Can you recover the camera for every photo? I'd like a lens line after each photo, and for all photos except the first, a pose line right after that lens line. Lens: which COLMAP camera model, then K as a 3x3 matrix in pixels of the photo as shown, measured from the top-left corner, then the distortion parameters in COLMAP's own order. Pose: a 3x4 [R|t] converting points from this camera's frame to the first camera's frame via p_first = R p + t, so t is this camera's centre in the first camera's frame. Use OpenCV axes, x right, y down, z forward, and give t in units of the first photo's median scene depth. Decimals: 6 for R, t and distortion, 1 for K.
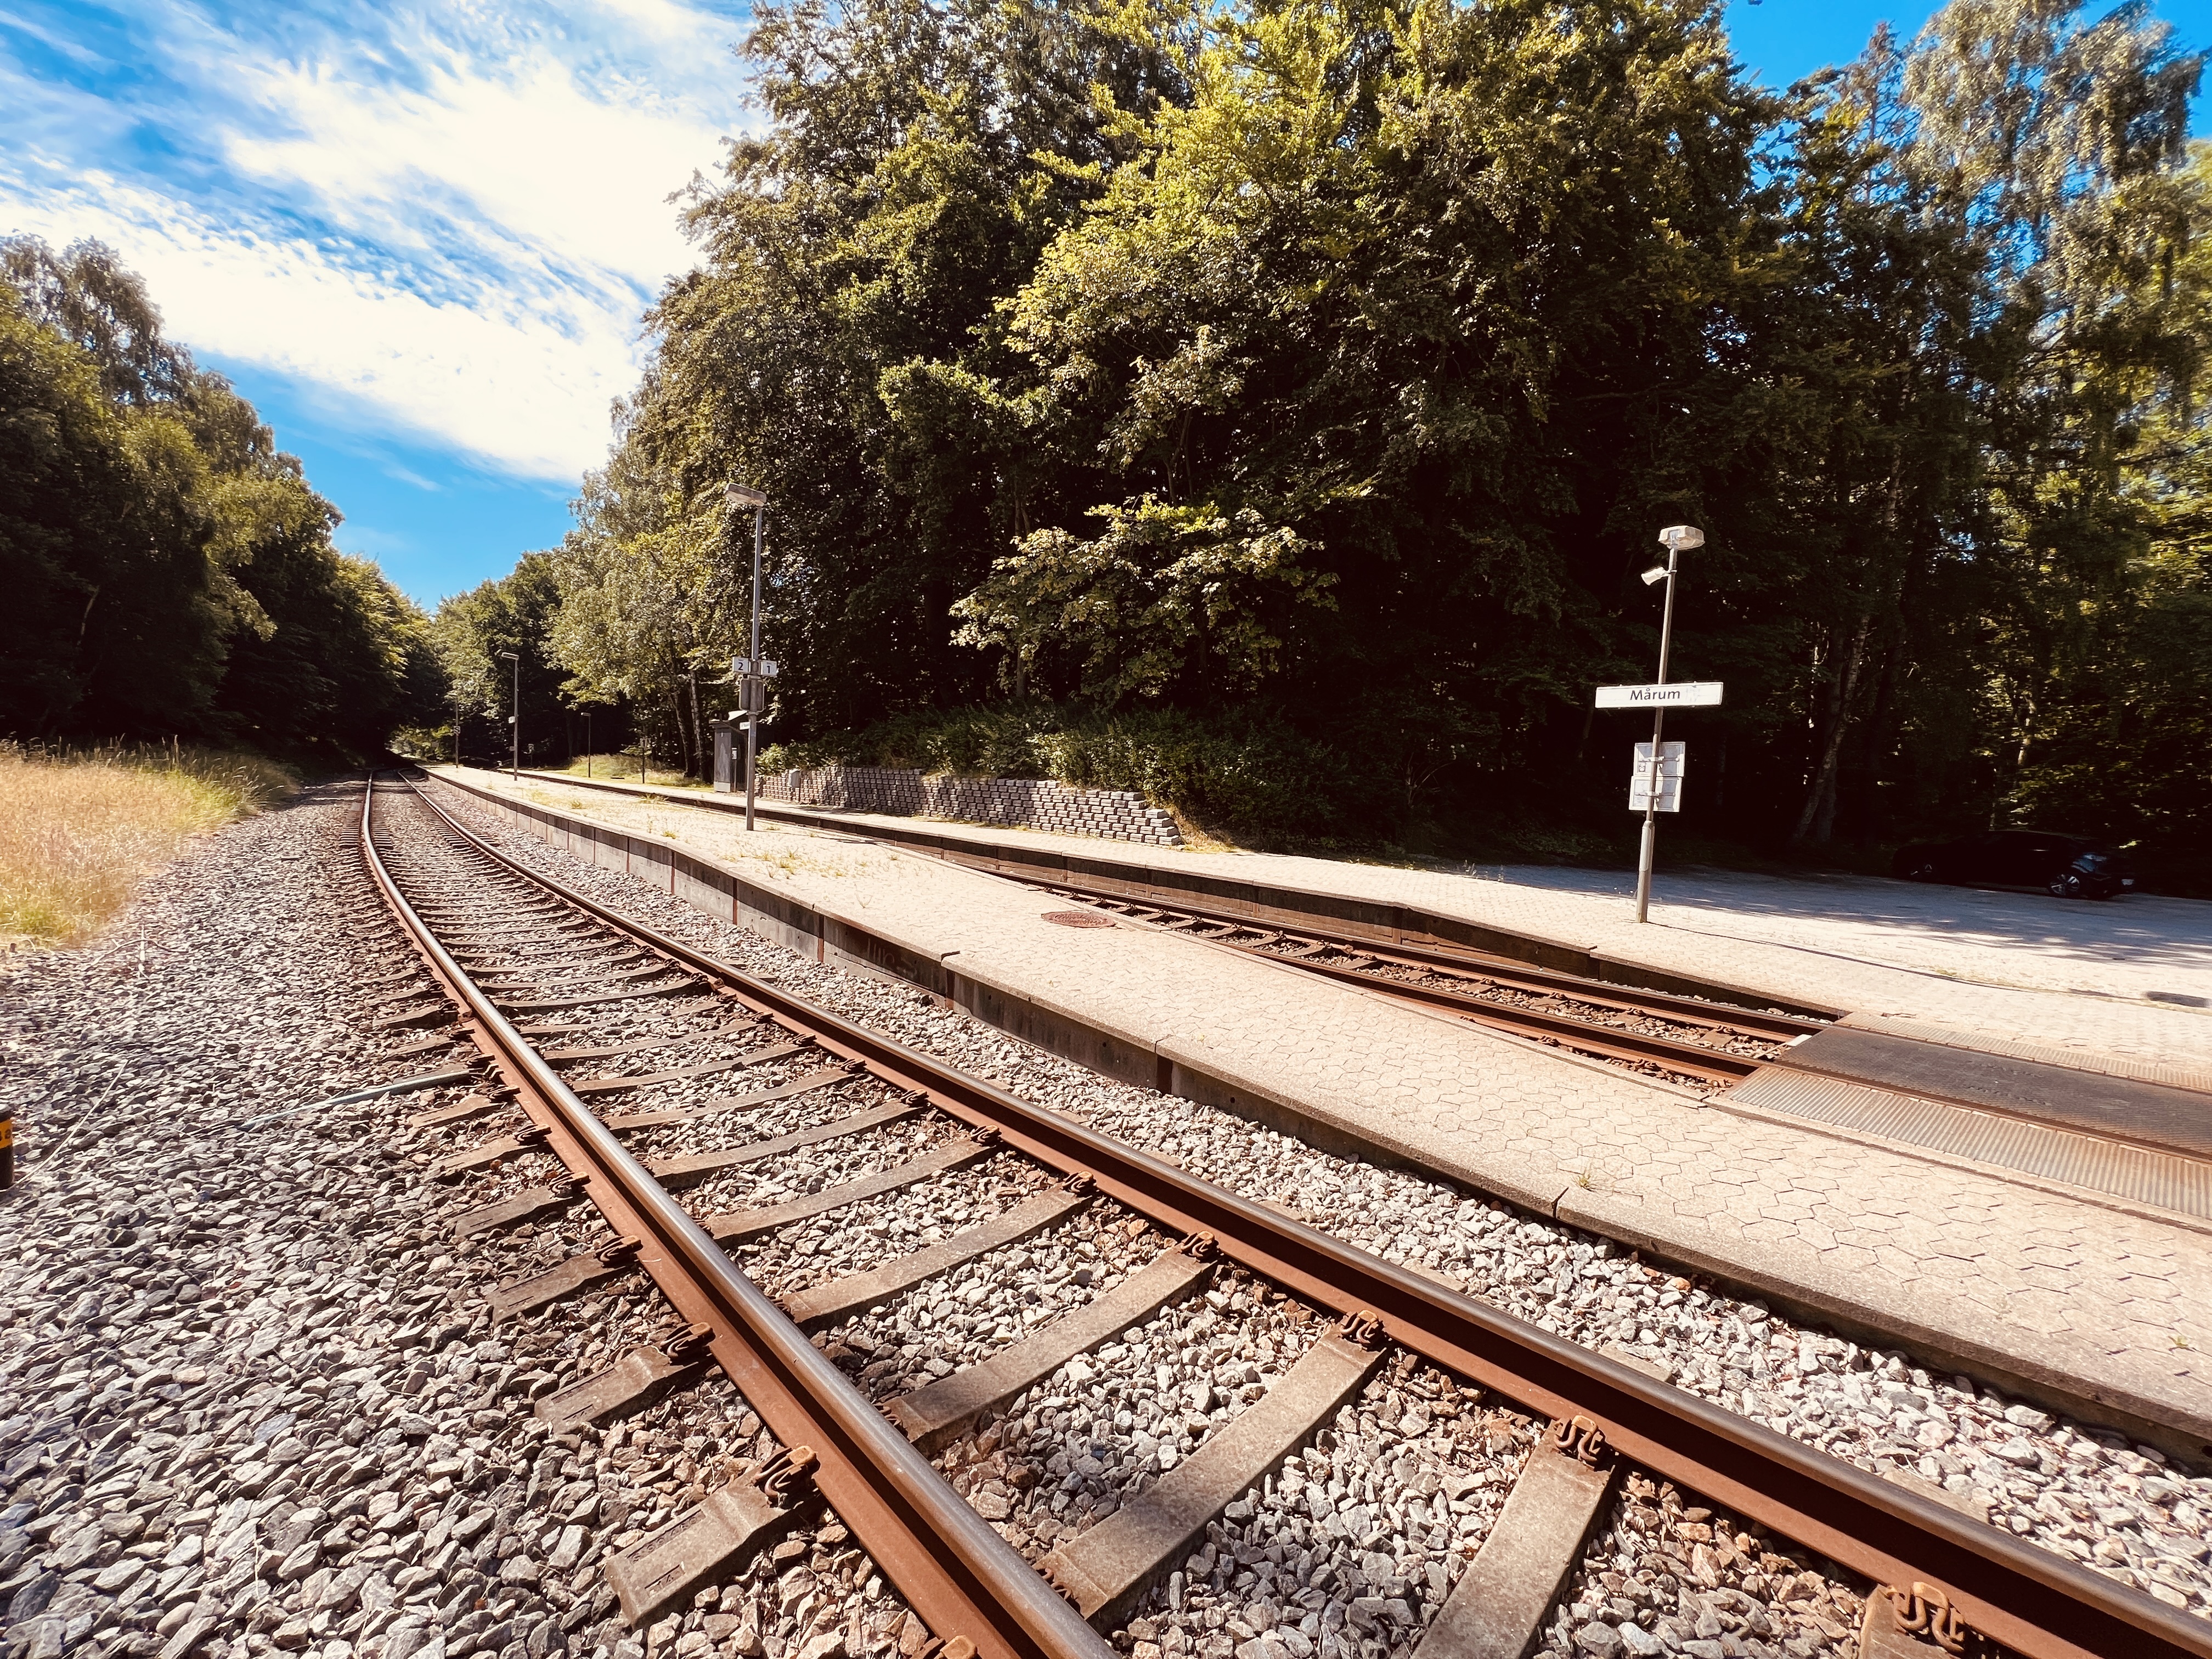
lens RADIAL K [[887.7, 0, 1107.5], [0, 887.7, 833.4], [0, 0, 1]] dist [-0.001072, -0.000295]
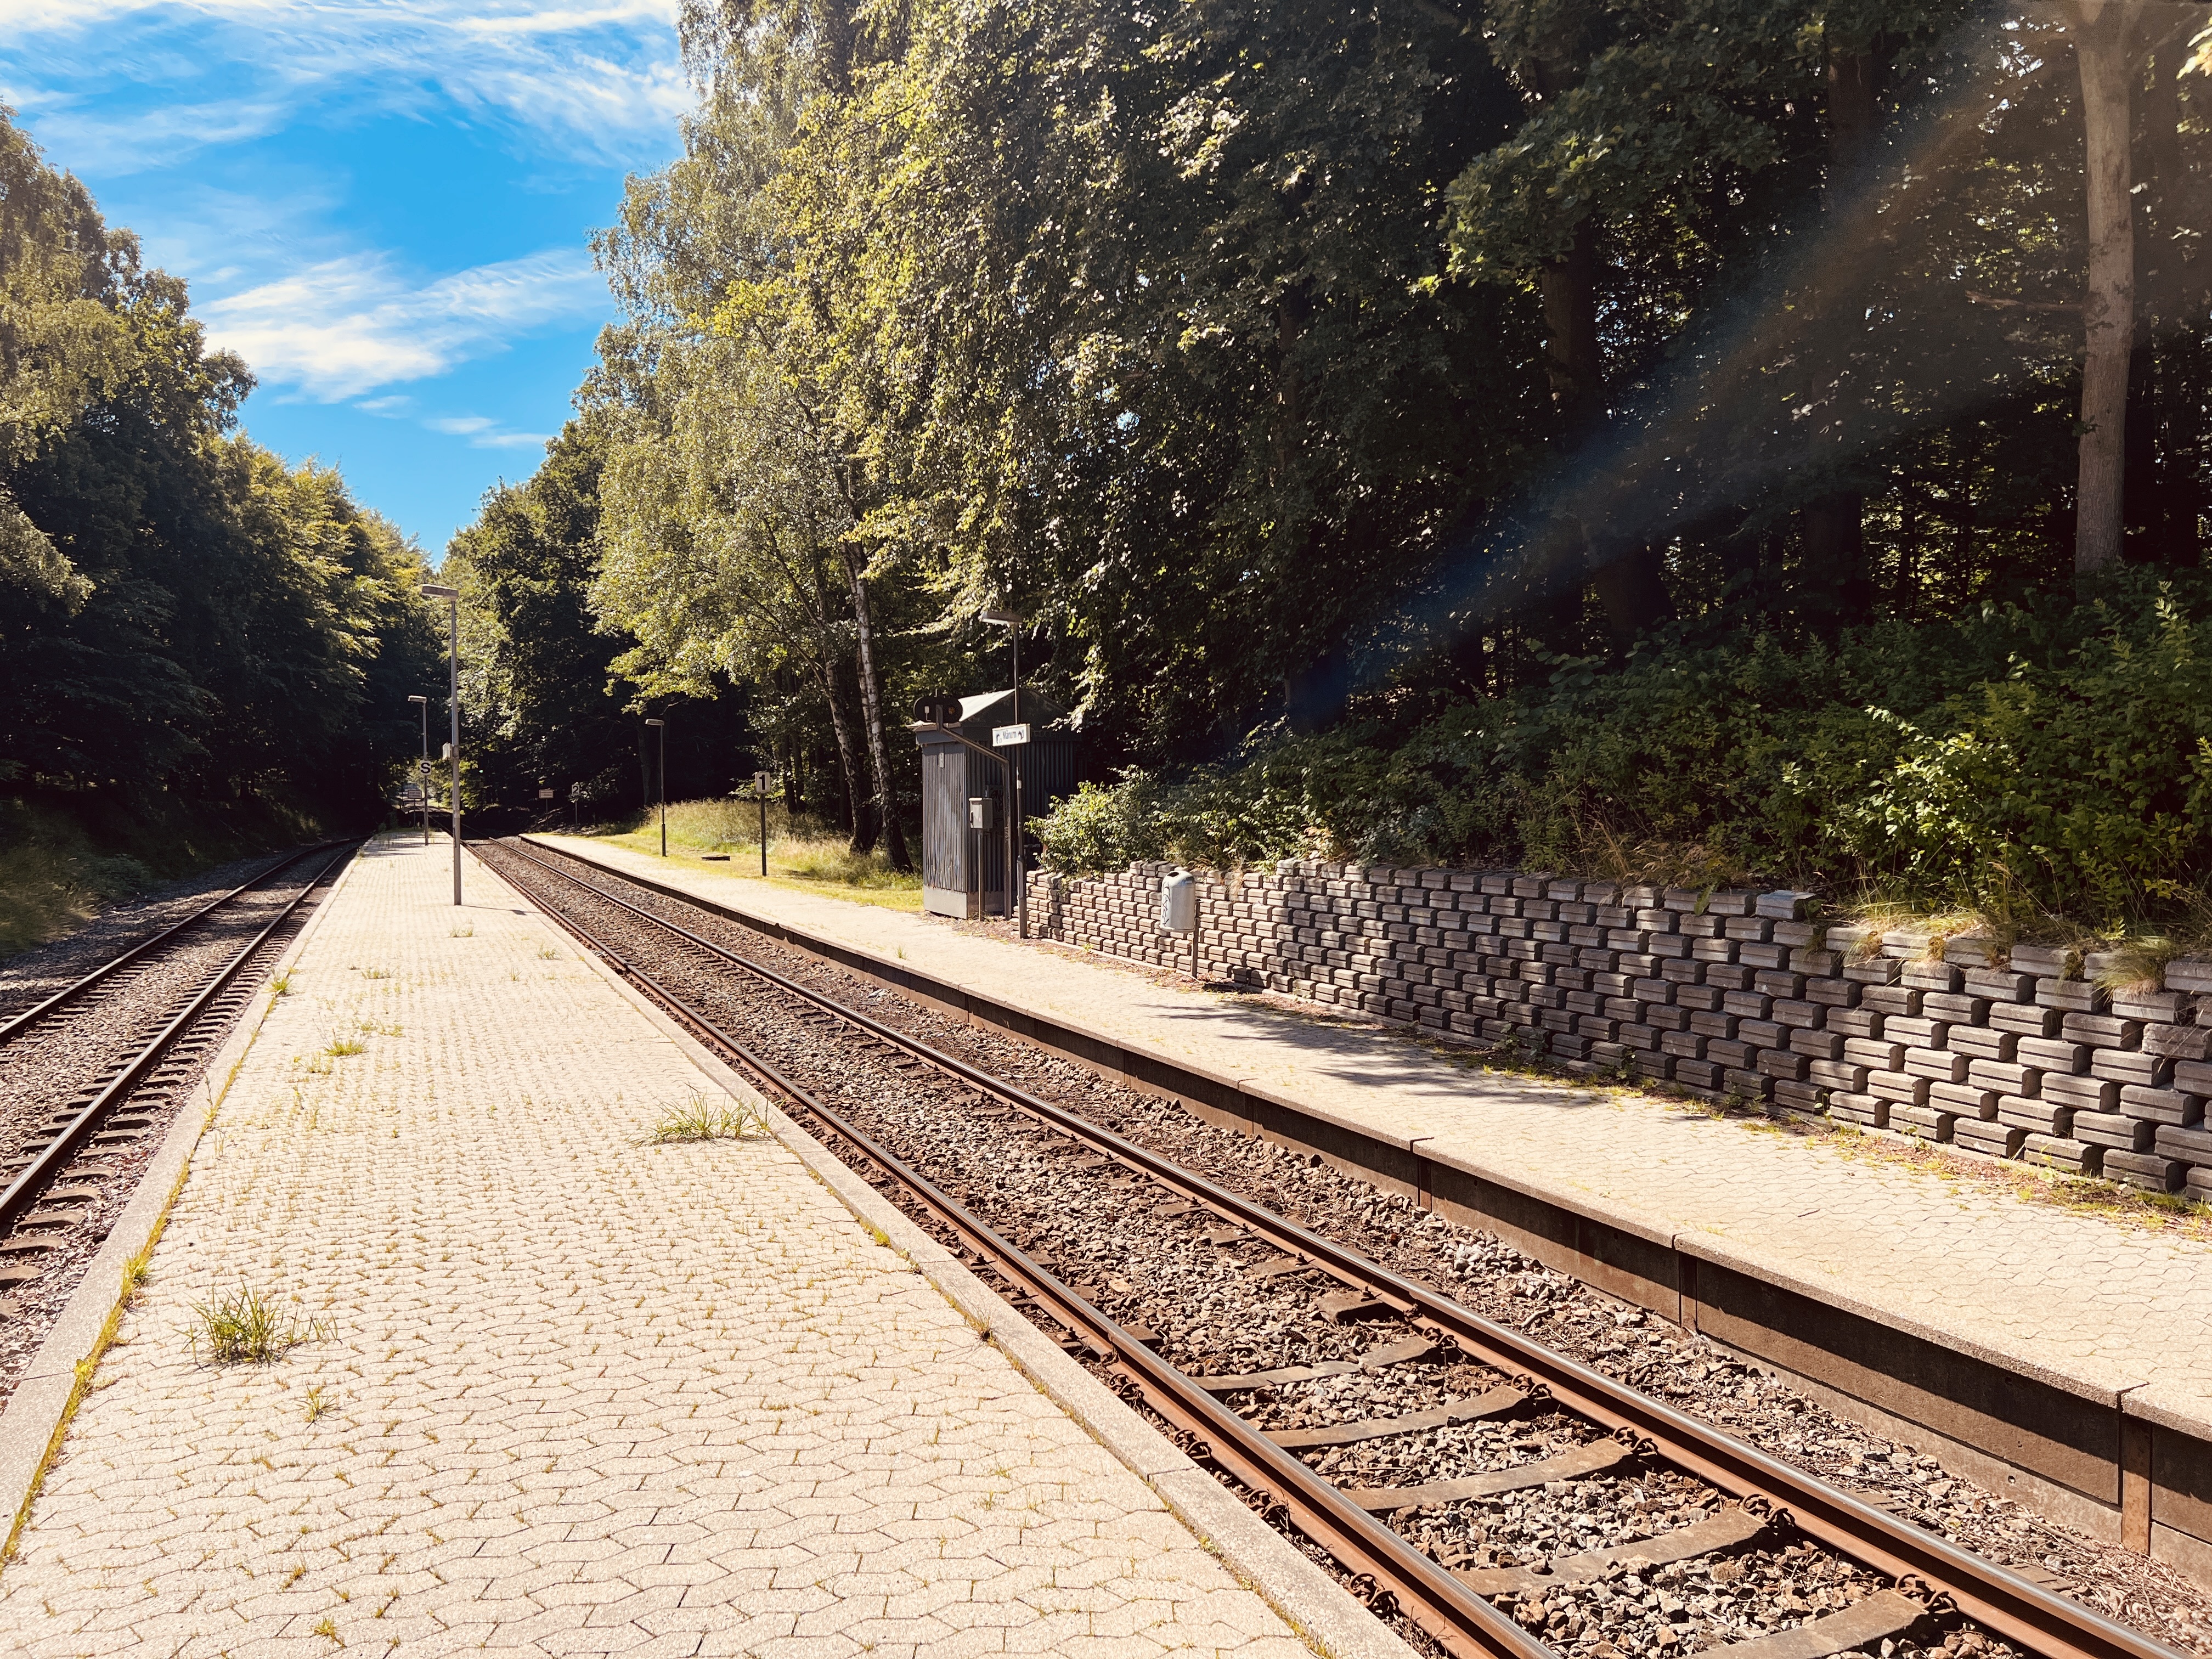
lens RADIAL K [[1662.8, 0, 1109.6], [0, 1662.8, 825.7], [0, 0, 1]] dist [0.119416, -0.180819]
pose [[0.957372, -0.040752, -0.285970, -0.378645], [0.028452, 0.998488, -0.047036, -0.110215], [0.287454, 0.036895, 0.957083, 0.793315]]
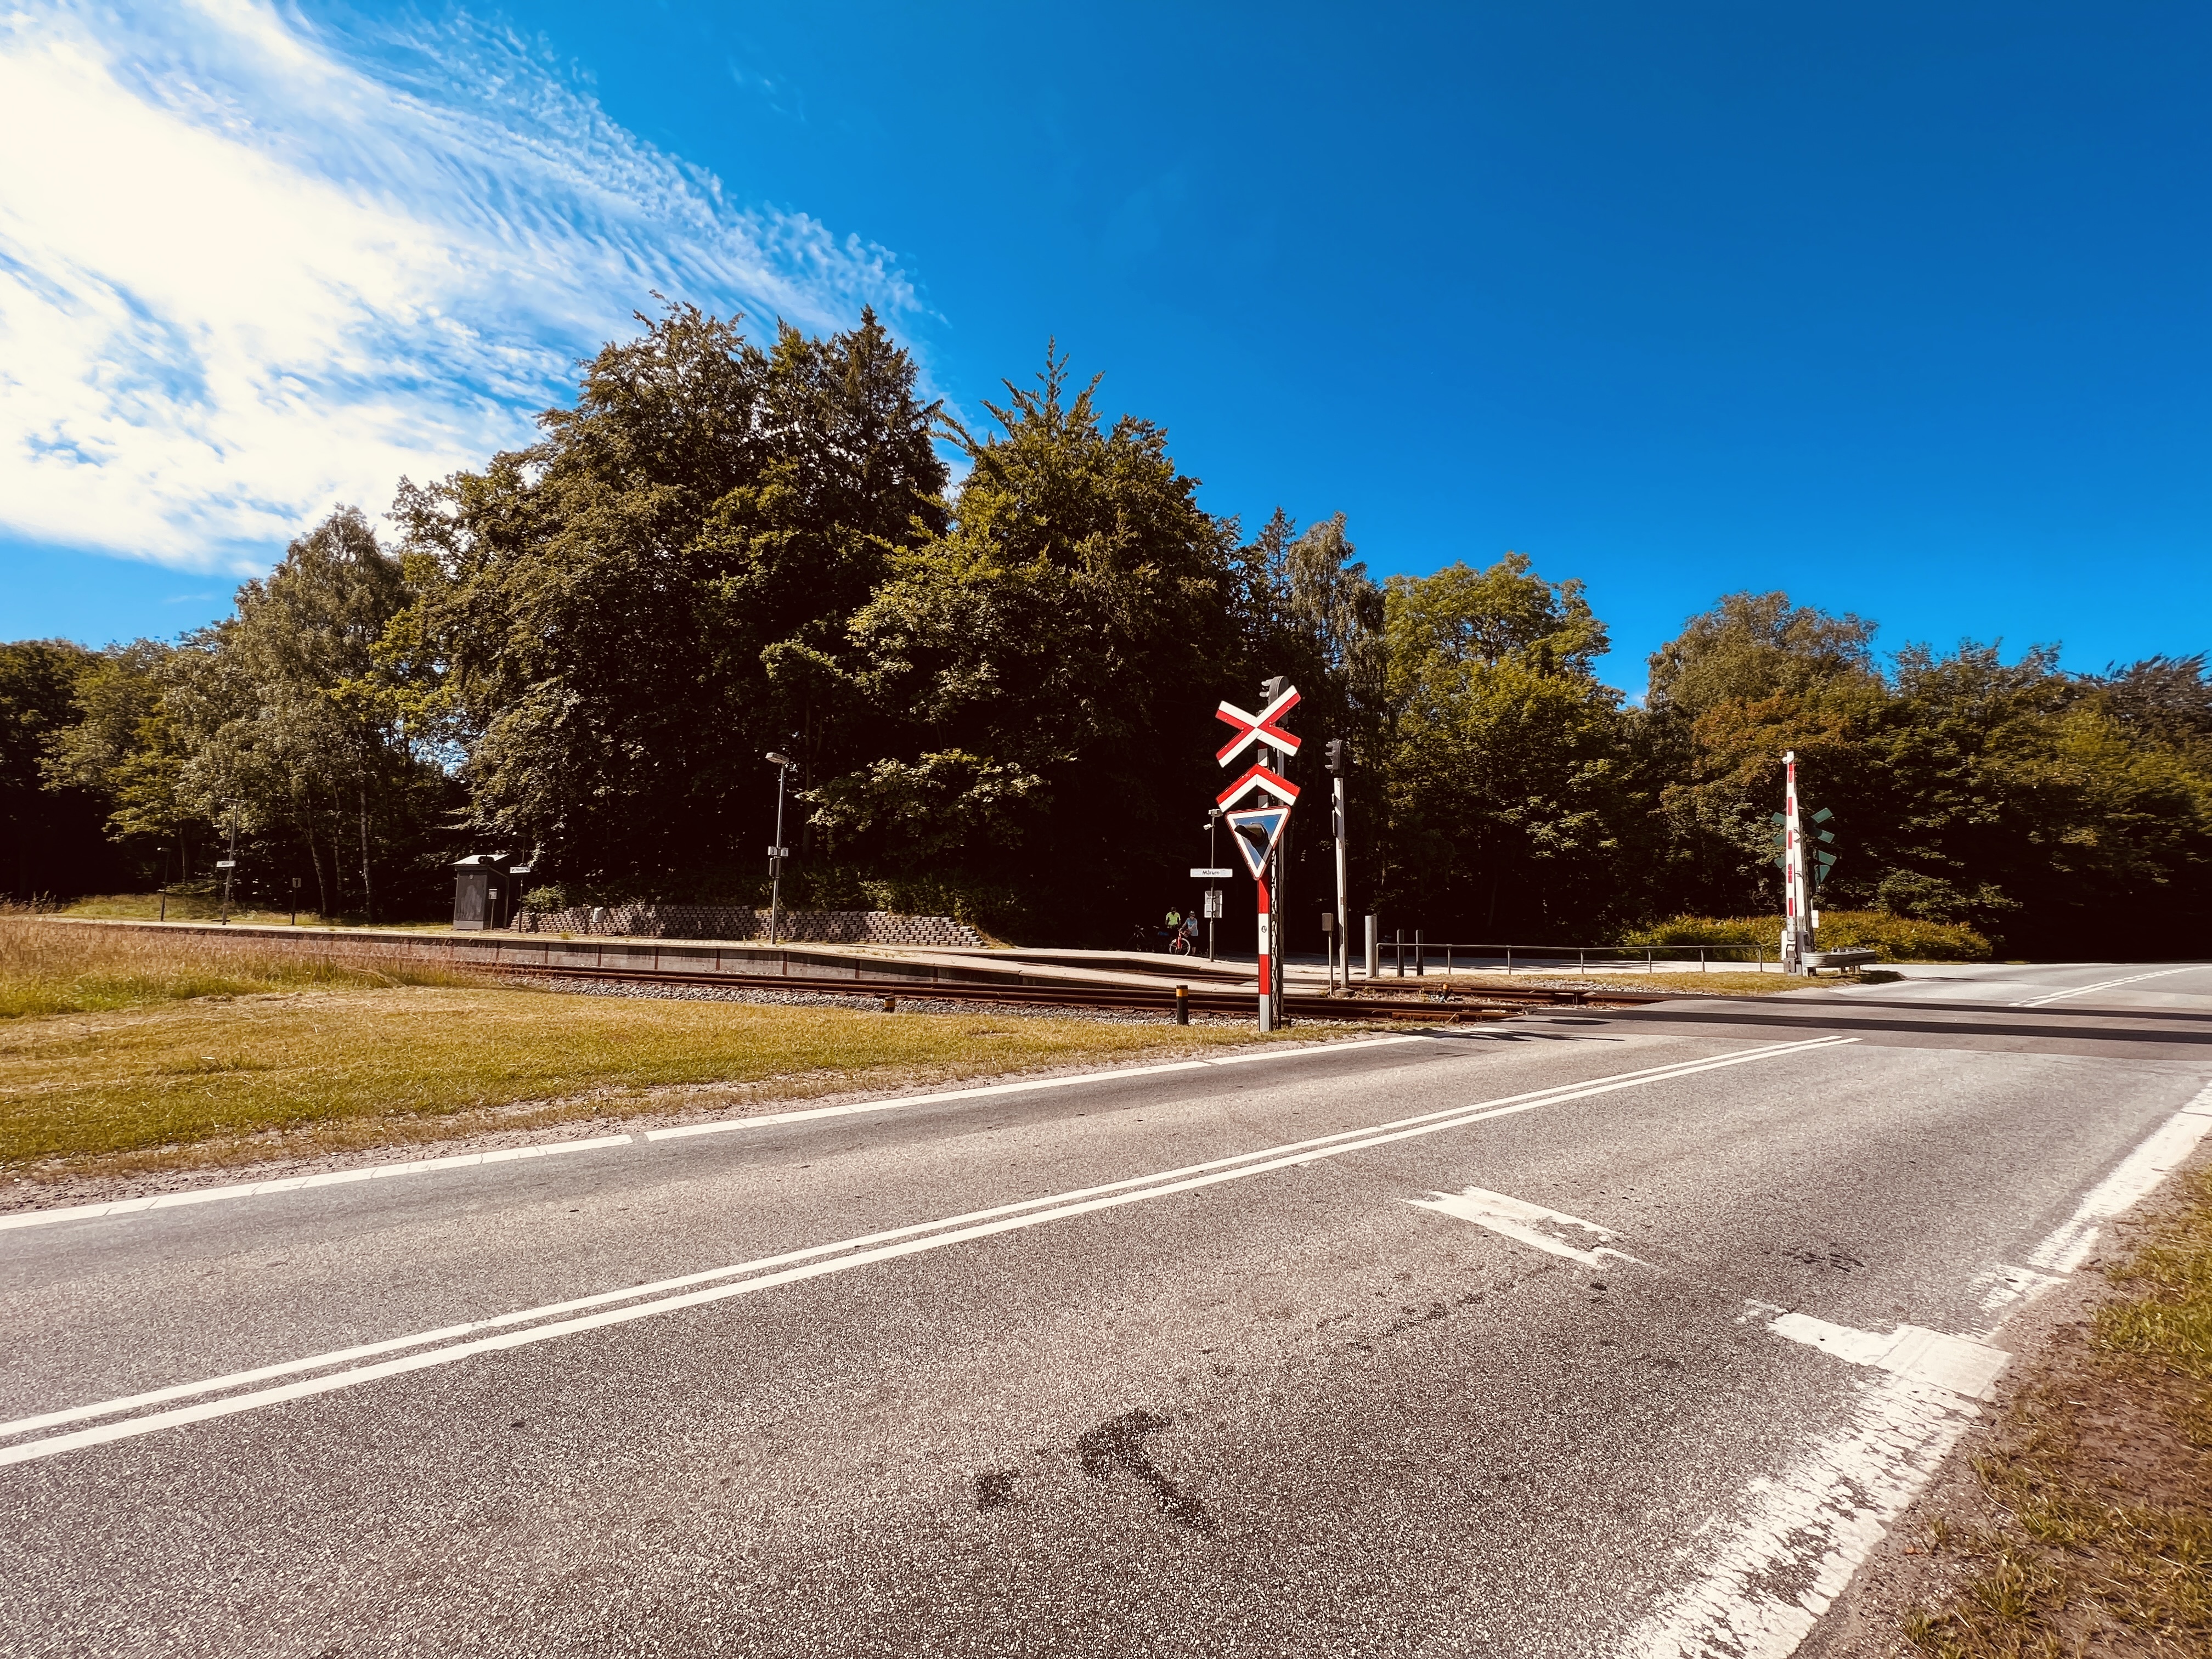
lens RADIAL K [[889.0, 0, 1102.9], [0, 889.0, 832.7], [0, 0, 1]] dist [-0.002552, 0.000416]
pose [[0.897888, 0.014258, 0.439994, -0.484497], [0.047474, 0.990511, -0.128976, 0.028751], [-0.437658, 0.136695, 0.888690, -0.708257]]
